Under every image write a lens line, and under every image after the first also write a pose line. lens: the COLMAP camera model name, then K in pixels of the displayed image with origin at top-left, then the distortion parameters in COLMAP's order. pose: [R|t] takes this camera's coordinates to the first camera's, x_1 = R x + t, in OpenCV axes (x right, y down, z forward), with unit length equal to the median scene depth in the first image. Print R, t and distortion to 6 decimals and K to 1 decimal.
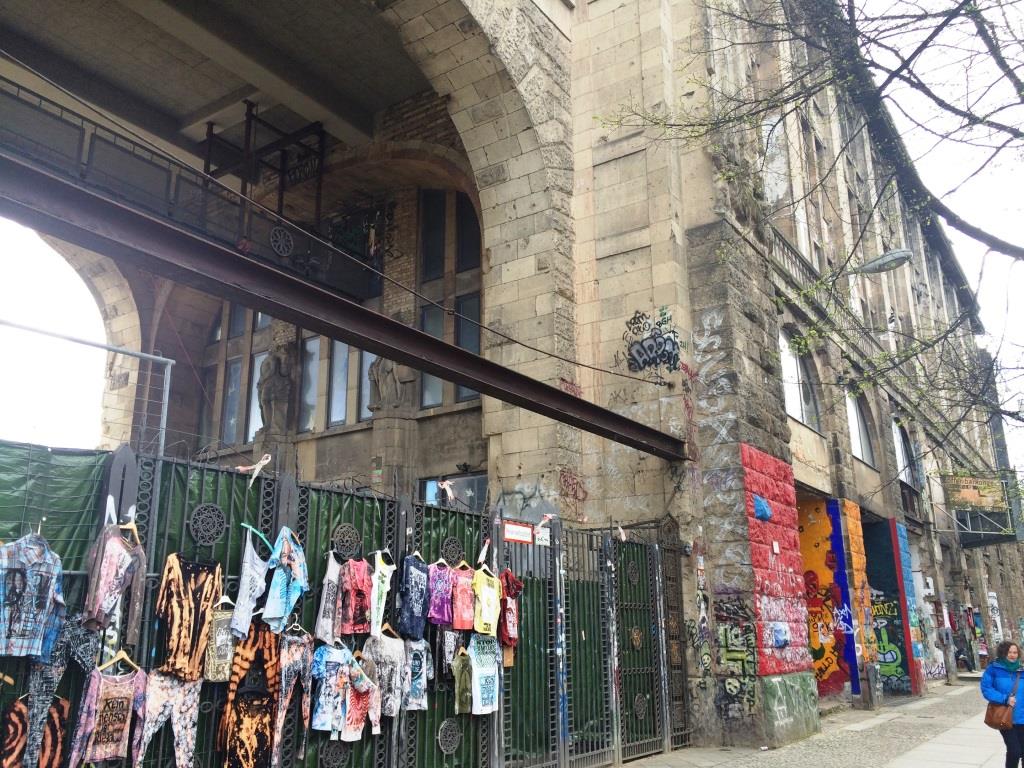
lens RADIAL K [[866.3, 0, 509.1], [0, 866.3, 386.9], [0, 0, 1]] dist [0.040986, -0.002847]
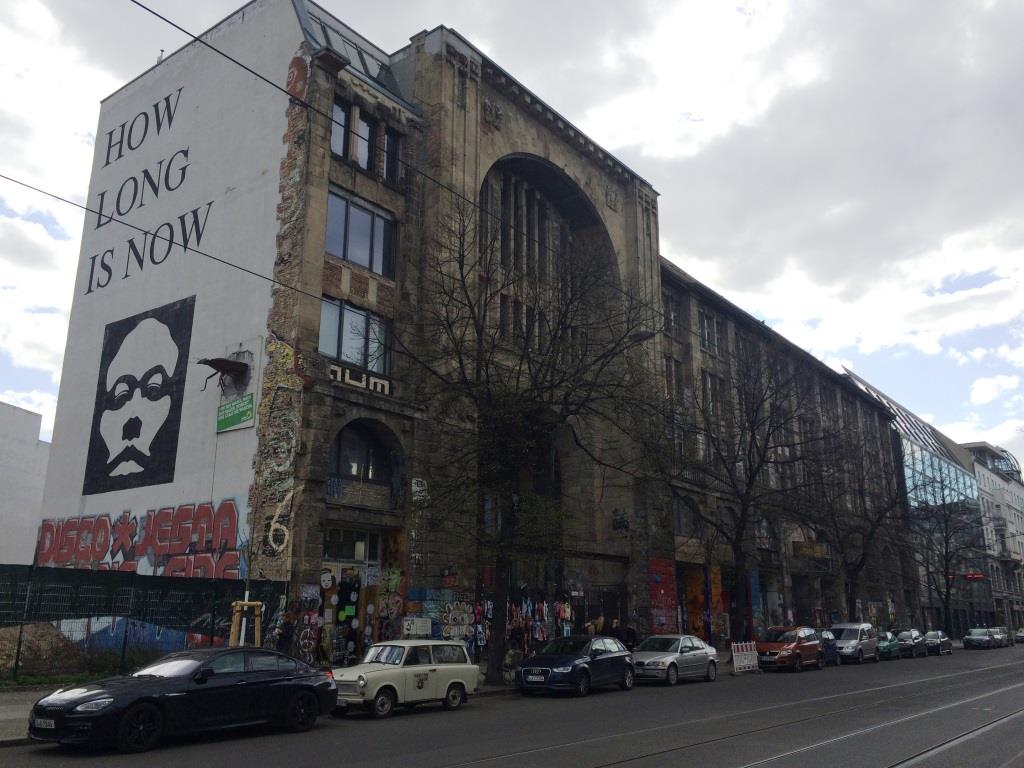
lens RADIAL K [[866.3, 0, 515.7], [0, 866.3, 380.1], [0, 0, 1]] dist [0.040986, -0.002847]
pose [[0.998496, -0.002101, -0.054792, -0.027997], [0.002412, 0.999981, 0.005604, -0.573001], [0.054779, -0.005728, 0.998482, -2.047286]]
